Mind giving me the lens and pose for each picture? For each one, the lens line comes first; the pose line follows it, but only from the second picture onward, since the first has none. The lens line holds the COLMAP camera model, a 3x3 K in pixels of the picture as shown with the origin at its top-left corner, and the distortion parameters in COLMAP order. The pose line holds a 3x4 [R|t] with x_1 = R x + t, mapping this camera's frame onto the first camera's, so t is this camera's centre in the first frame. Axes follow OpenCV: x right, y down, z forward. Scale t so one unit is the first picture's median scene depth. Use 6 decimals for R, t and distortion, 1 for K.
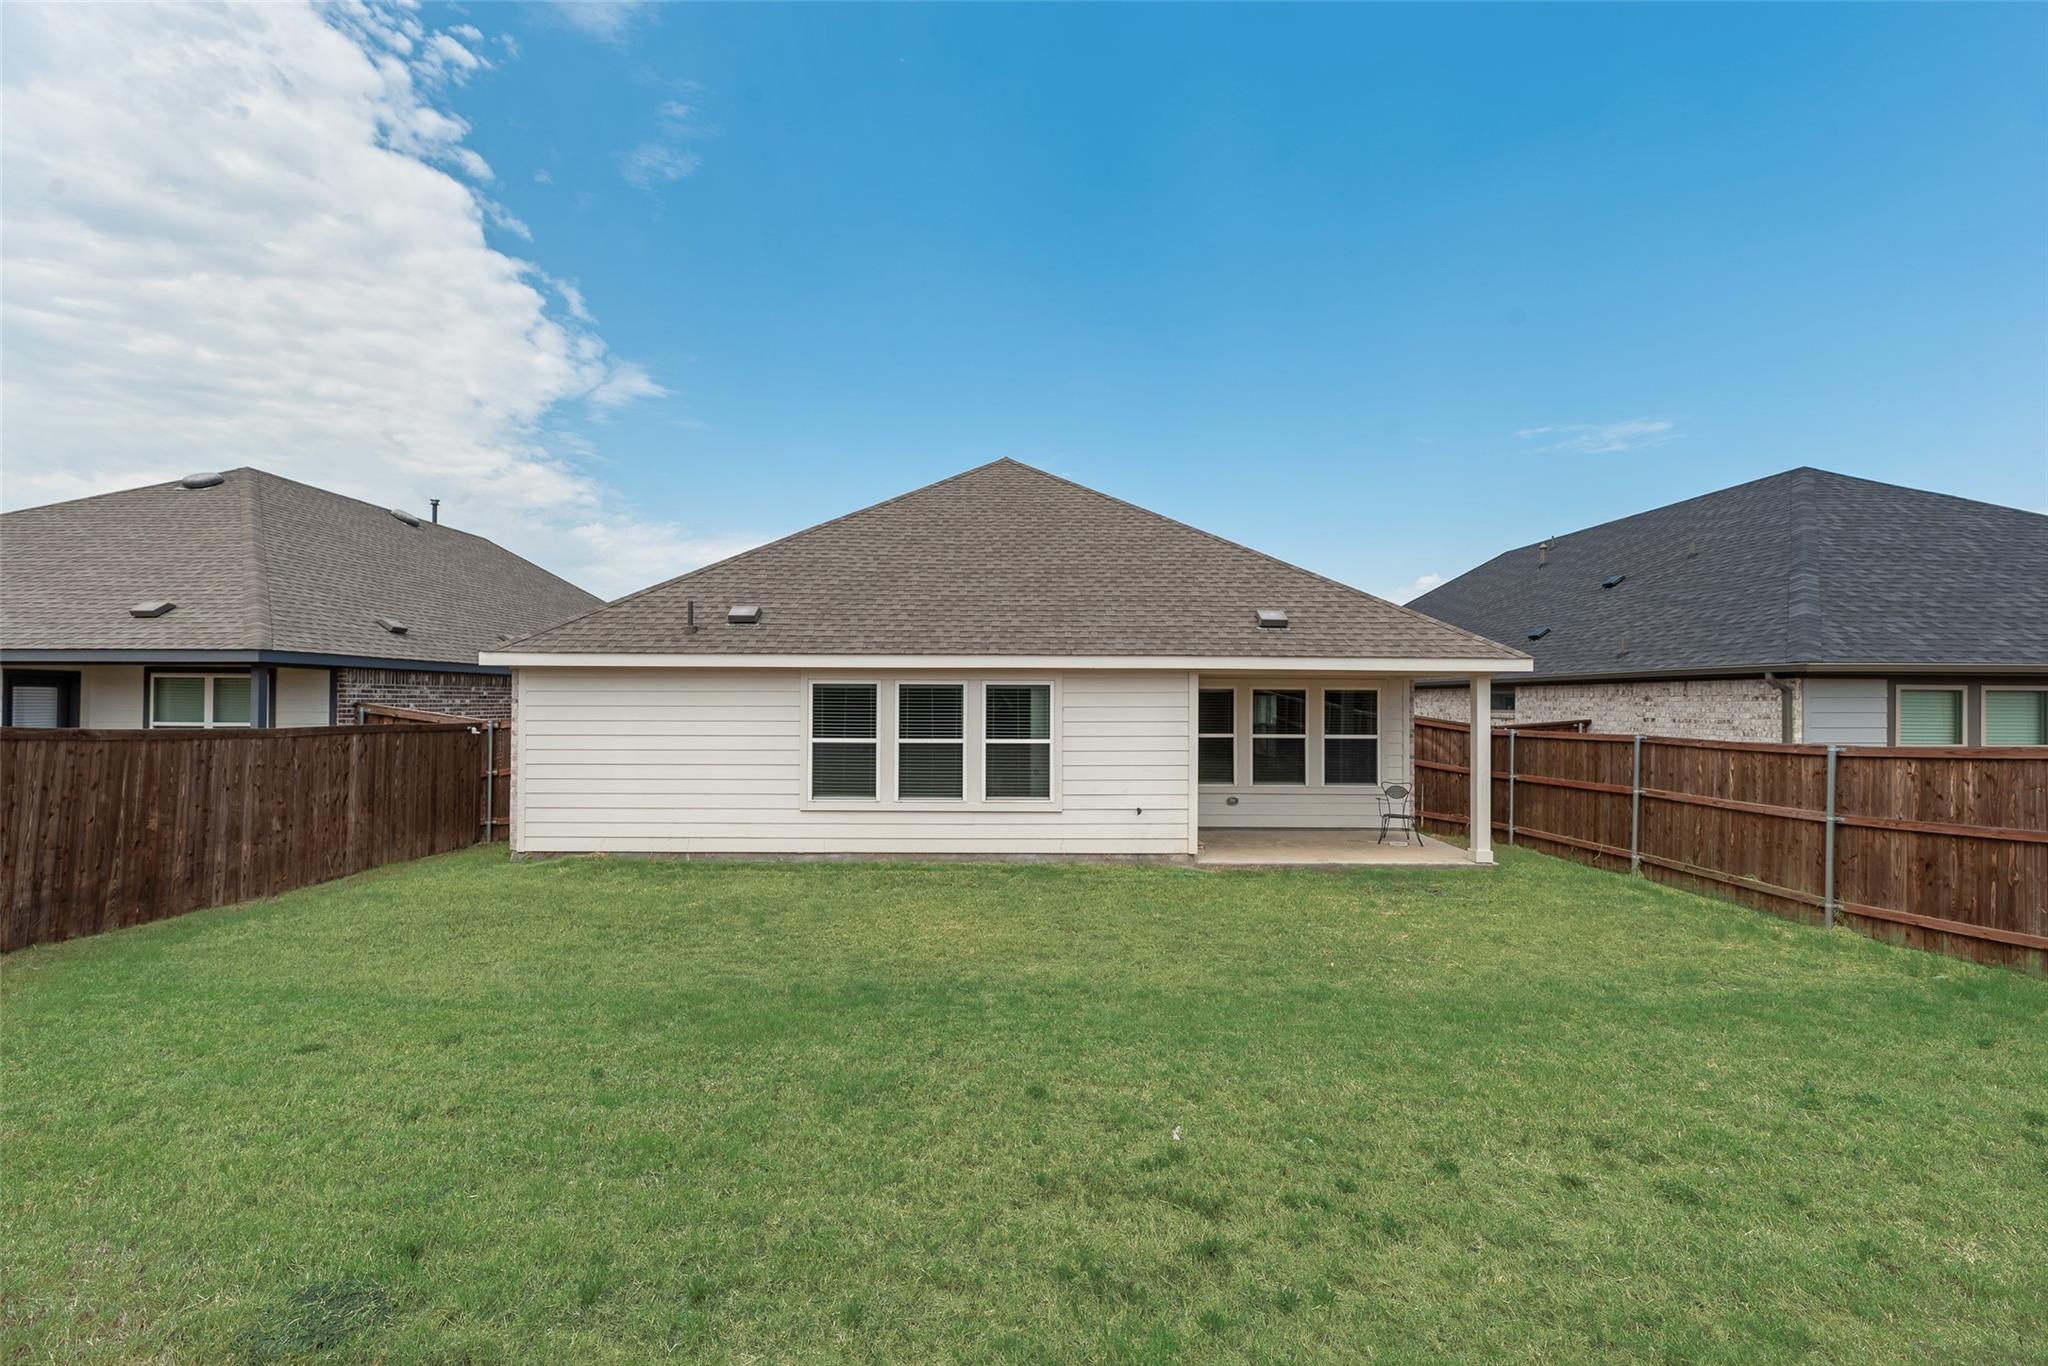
lens RADIAL K [[822.8, 0, 1025.3], [0, 822.8, 691.6], [0, 0, 1]] dist [0.000065, 0.000164]
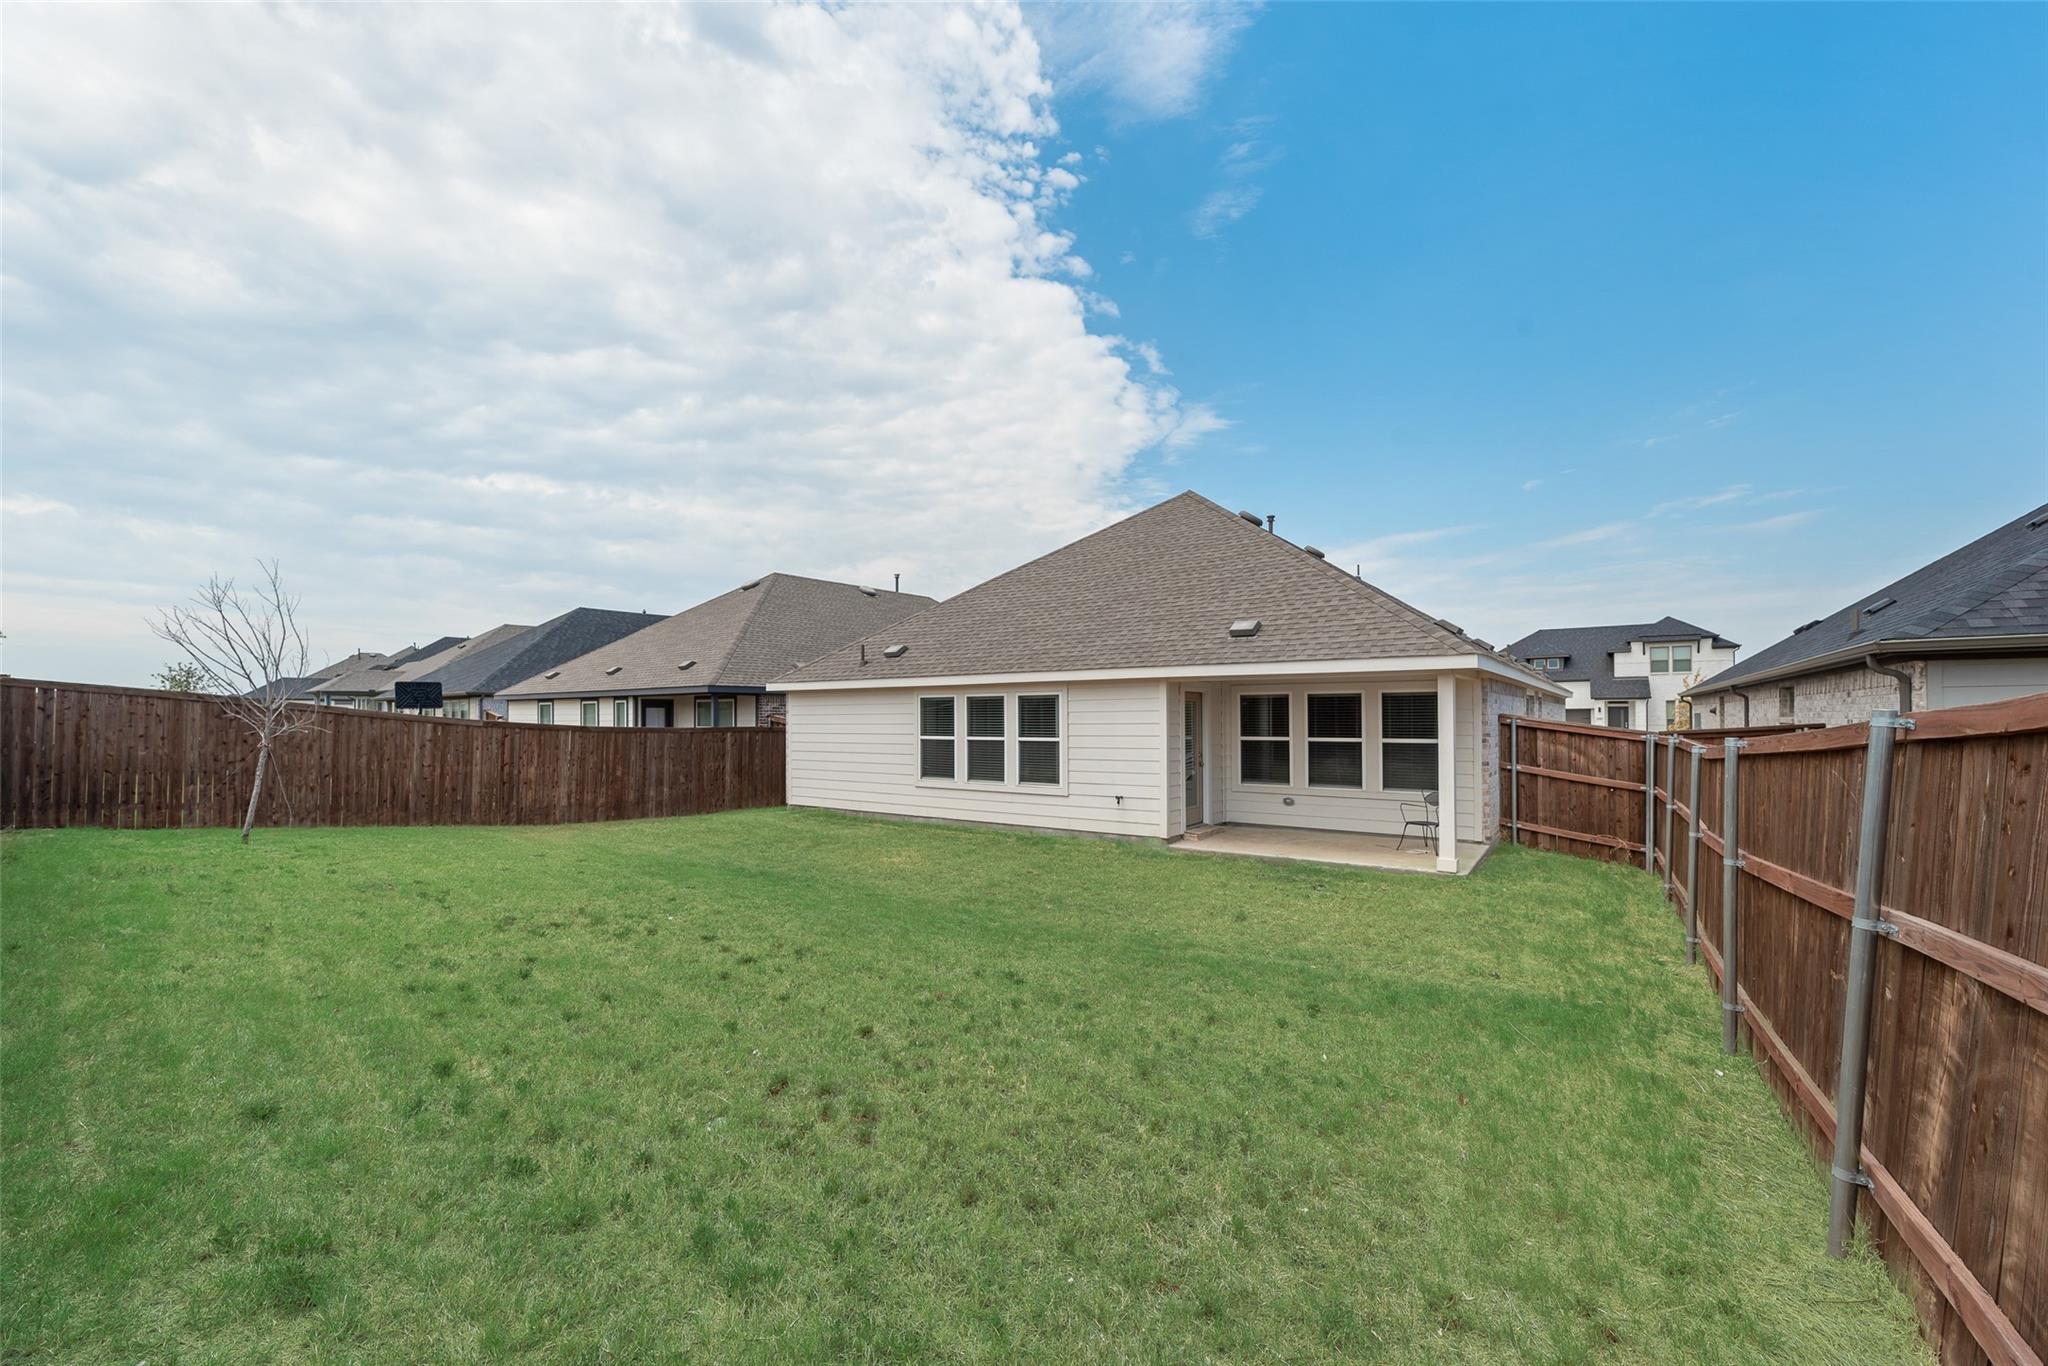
lens RADIAL K [[828.3, 0, 1059.9], [0, 828.3, 710.2], [0, 0, 1]] dist [-0.001965, -0.000040]
pose [[0.815586, -0.011858, -0.578514, 0.763125], [0.015606, 0.999877, 0.001507, 0.013511], [0.578425, -0.010257, 0.815671, -0.032503]]
